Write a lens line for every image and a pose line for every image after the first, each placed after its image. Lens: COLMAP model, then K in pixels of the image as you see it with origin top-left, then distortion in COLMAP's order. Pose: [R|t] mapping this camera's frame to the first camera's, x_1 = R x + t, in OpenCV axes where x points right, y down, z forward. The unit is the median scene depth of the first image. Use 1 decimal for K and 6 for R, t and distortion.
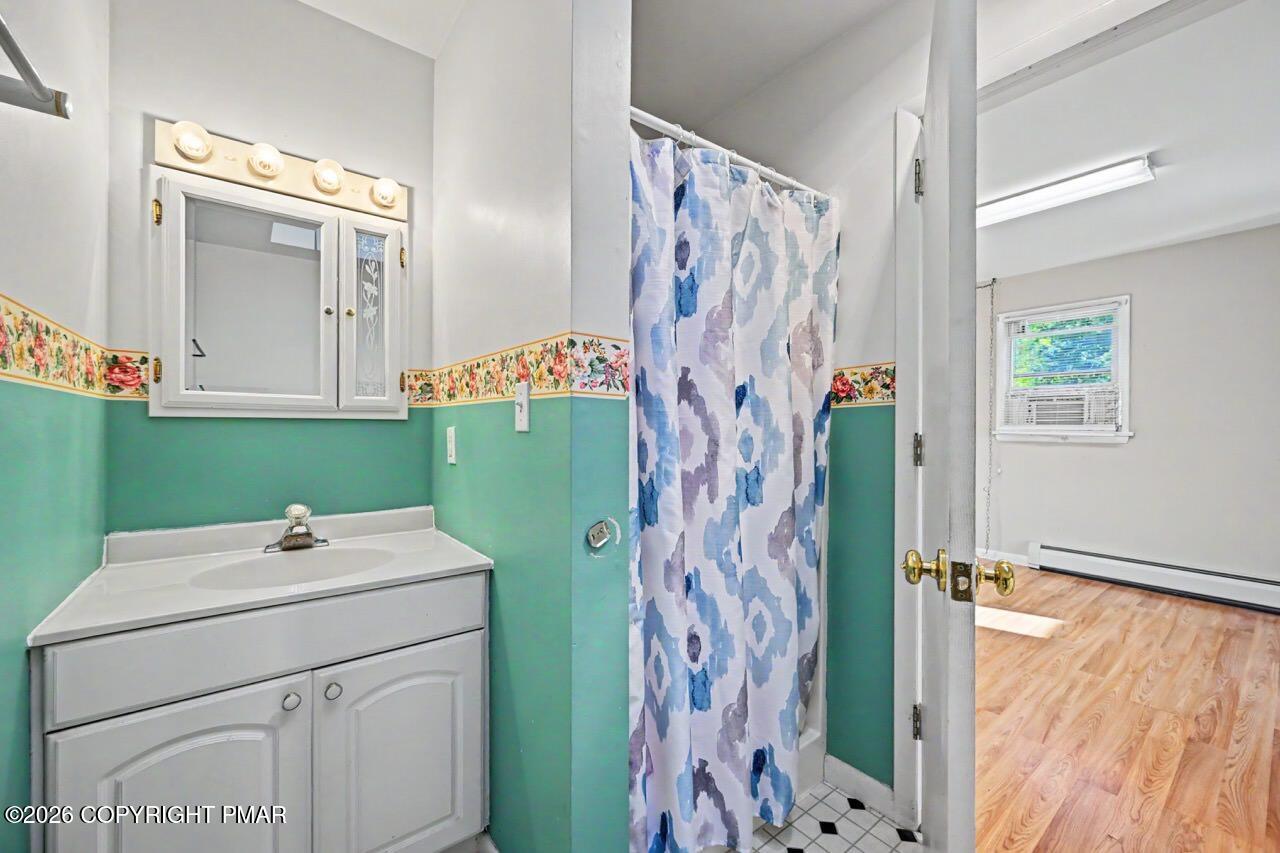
lens RADIAL K [[500.9, 0, 638.4], [0, 500.9, 428.1], [0, 0, 1]] dist [-0.001006, 0.000003]
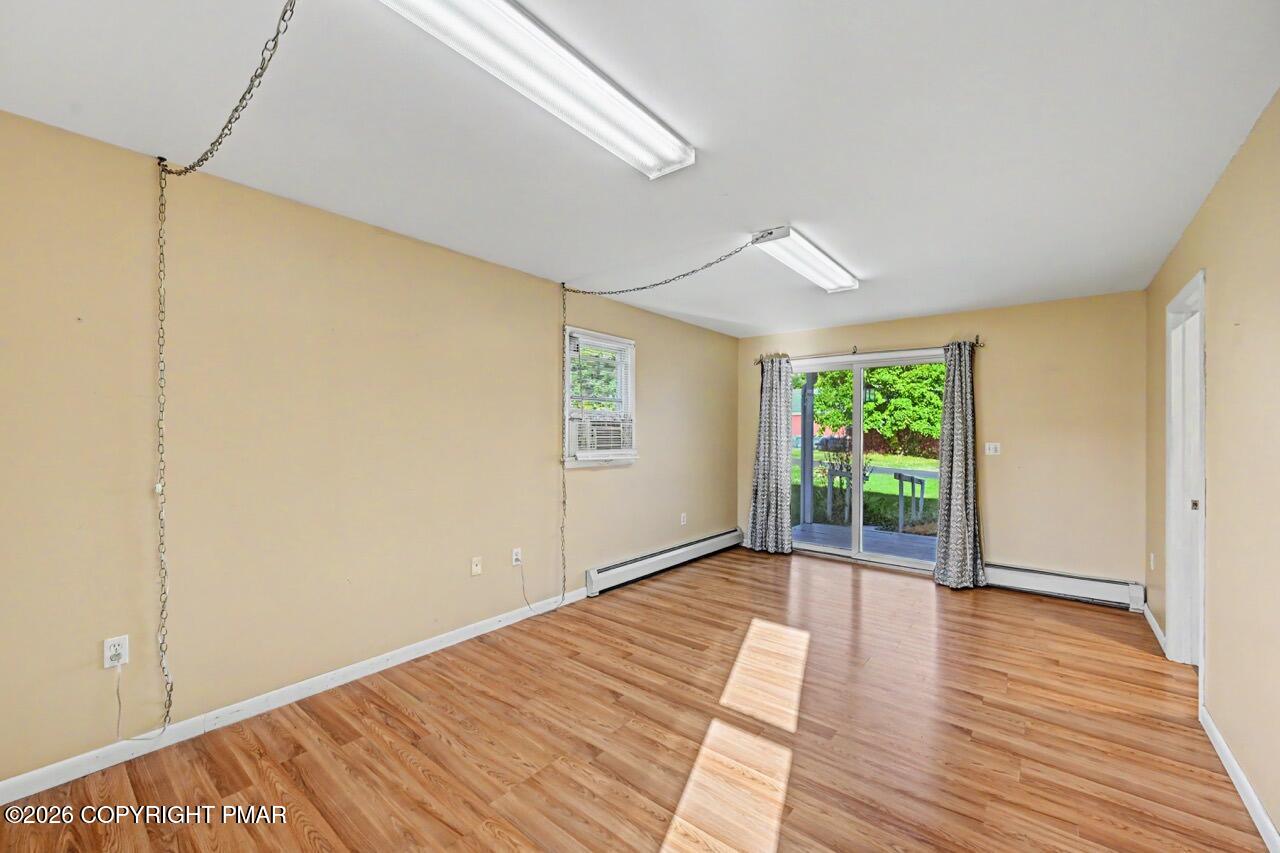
lens RADIAL K [[500.9, 0, 641.2], [0, 500.9, 430.6], [0, 0, 1]] dist [-0.001006, 0.000003]
pose [[-0.234647, -0.000305, 0.972081, -0.190113], [-0.002297, 0.999997, -0.000241, -0.045348], [-0.972078, -0.002289, -0.234647, 1.168796]]
